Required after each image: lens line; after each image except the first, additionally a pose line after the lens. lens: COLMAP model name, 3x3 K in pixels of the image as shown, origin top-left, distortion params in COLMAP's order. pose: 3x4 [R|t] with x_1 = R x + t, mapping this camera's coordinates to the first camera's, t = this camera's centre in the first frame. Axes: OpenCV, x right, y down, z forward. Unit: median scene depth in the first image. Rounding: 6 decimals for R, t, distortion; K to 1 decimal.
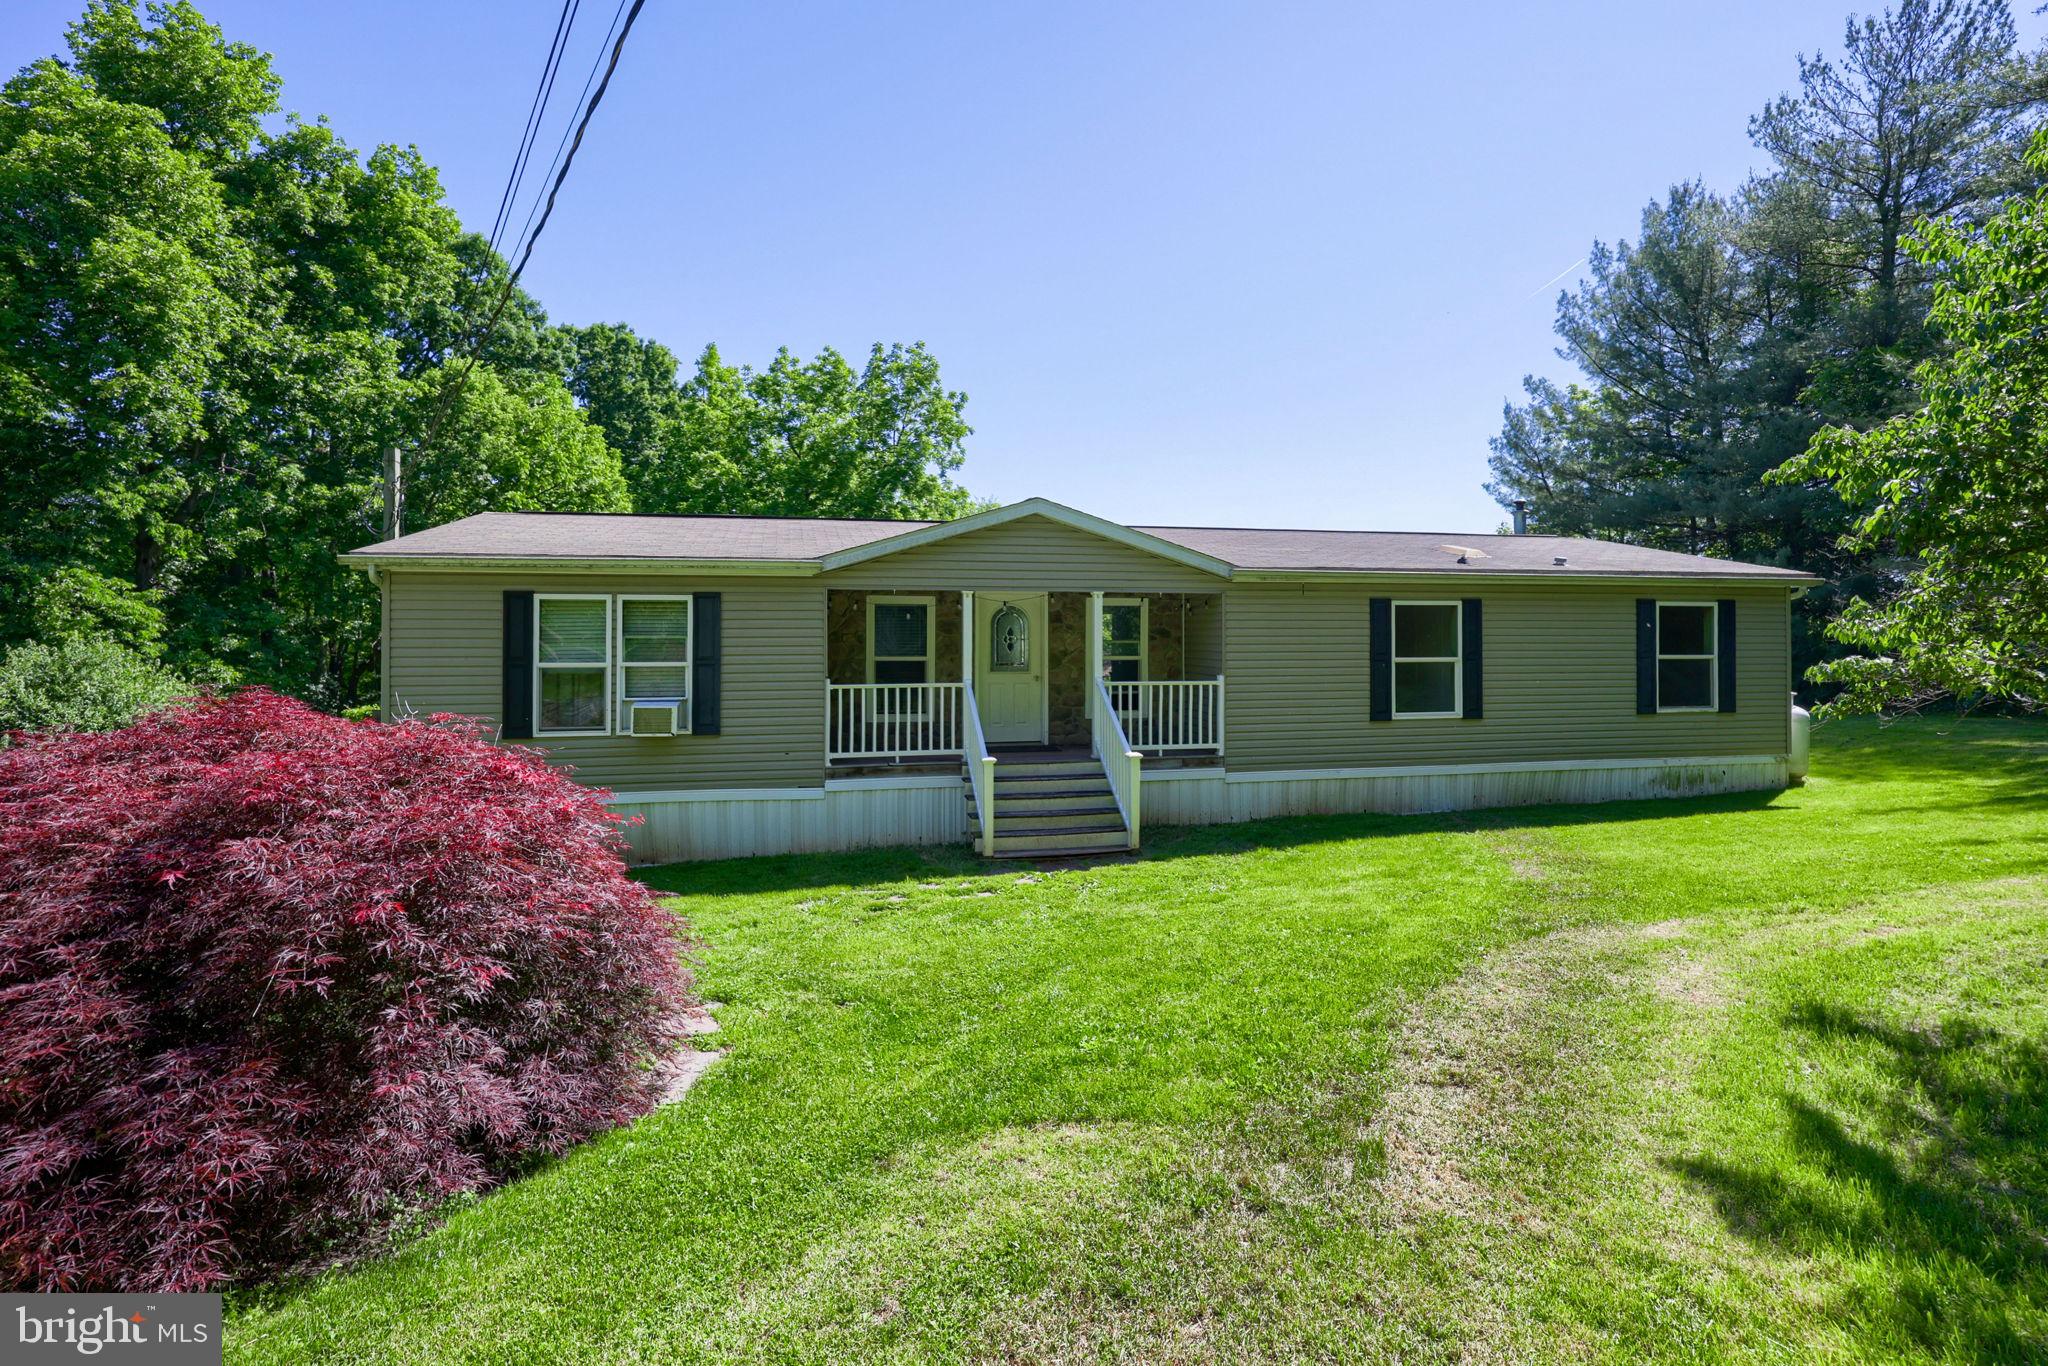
lens RADIAL K [[910.5, 0, 1049.5], [0, 910.5, 685.7], [0, 0, 1]] dist [0.043055, -0.027802]
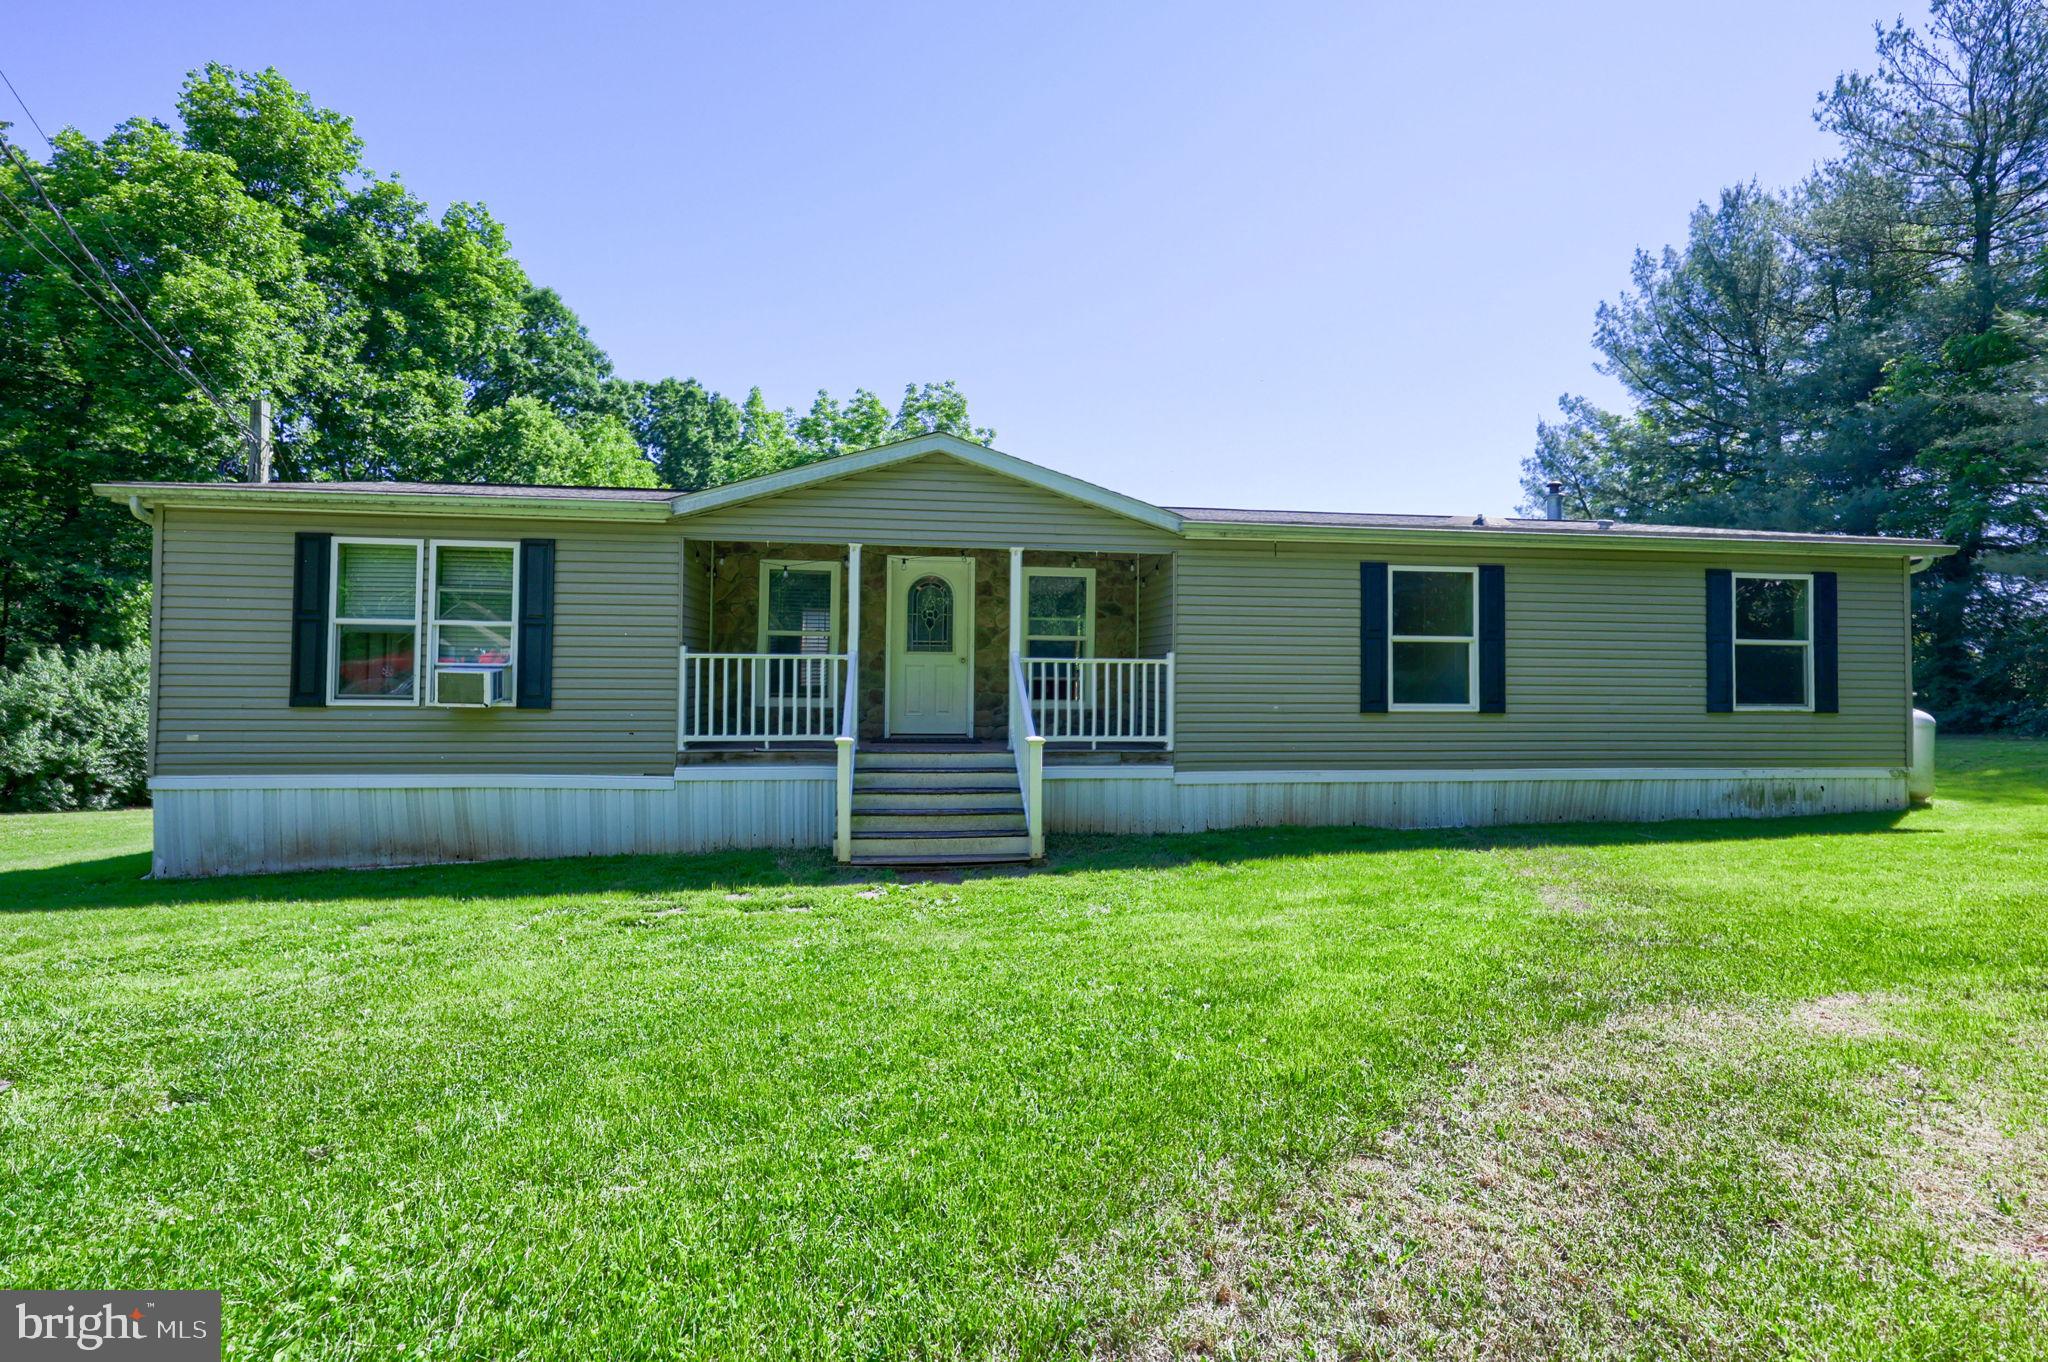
lens RADIAL K [[839.2, 0, 1021.7], [0, 839.2, 704.8], [0, 0, 1]] dist [0.020168, -0.009206]
pose [[0.995801, 0.012271, -0.090722, 0.110357], [-0.014165, 0.999694, -0.020259, 0.046689], [0.090446, 0.021459, 0.995670, 0.211811]]
